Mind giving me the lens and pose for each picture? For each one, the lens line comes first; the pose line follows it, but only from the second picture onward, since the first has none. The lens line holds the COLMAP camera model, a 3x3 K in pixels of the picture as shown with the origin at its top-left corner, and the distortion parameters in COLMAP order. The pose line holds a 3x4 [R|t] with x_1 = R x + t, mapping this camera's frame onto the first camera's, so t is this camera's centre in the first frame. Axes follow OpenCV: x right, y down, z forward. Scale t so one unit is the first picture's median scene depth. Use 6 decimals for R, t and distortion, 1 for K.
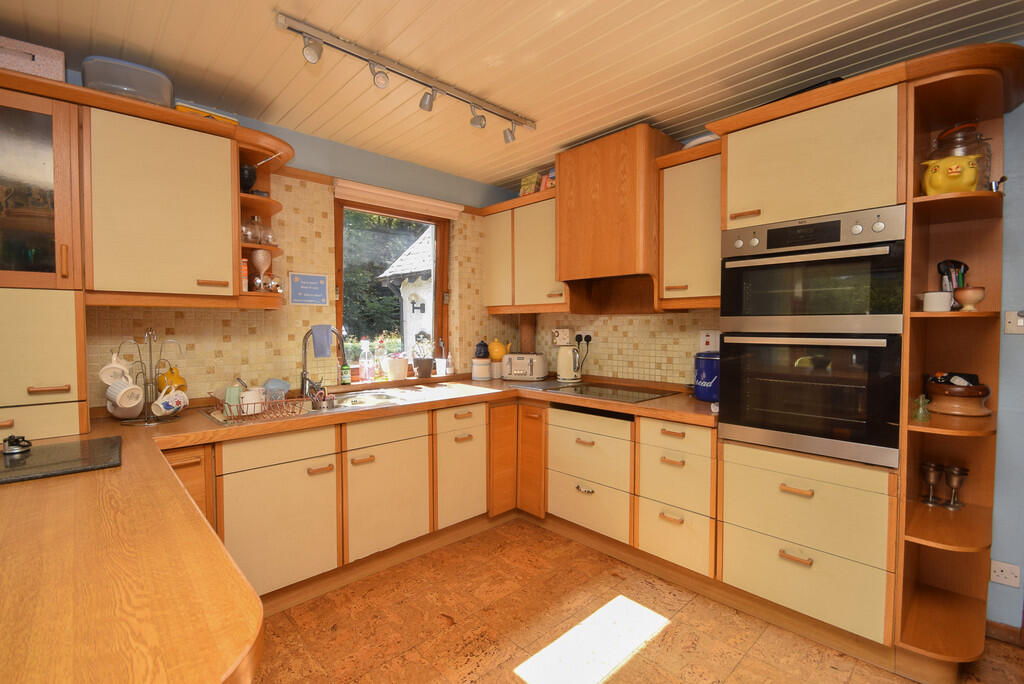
lens RADIAL K [[458.8, 0, 508.7], [0, 458.8, 338.8], [0, 0, 1]] dist [-0.001222, -0.004036]
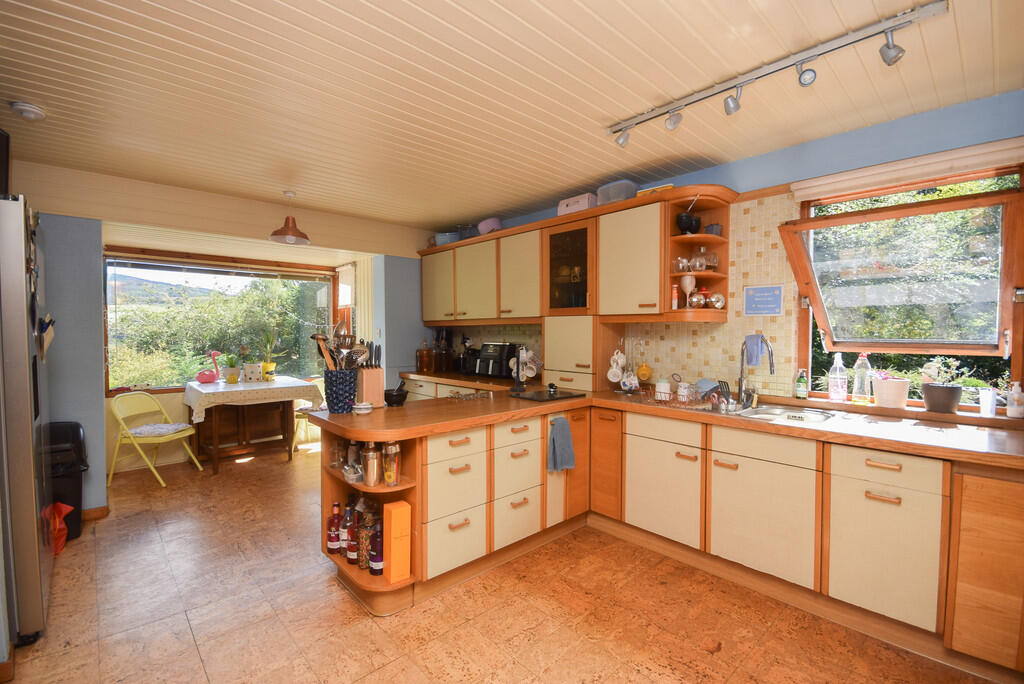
lens RADIAL K [[458.8, 0, 510.5], [0, 458.8, 337.2], [0, 0, 1]] dist [-0.001222, -0.004036]
pose [[-0.013526, 0.015787, -0.999784, 0.730765], [-0.034219, 0.999282, 0.016242, -0.025153], [0.999323, 0.034431, -0.012976, 0.515809]]
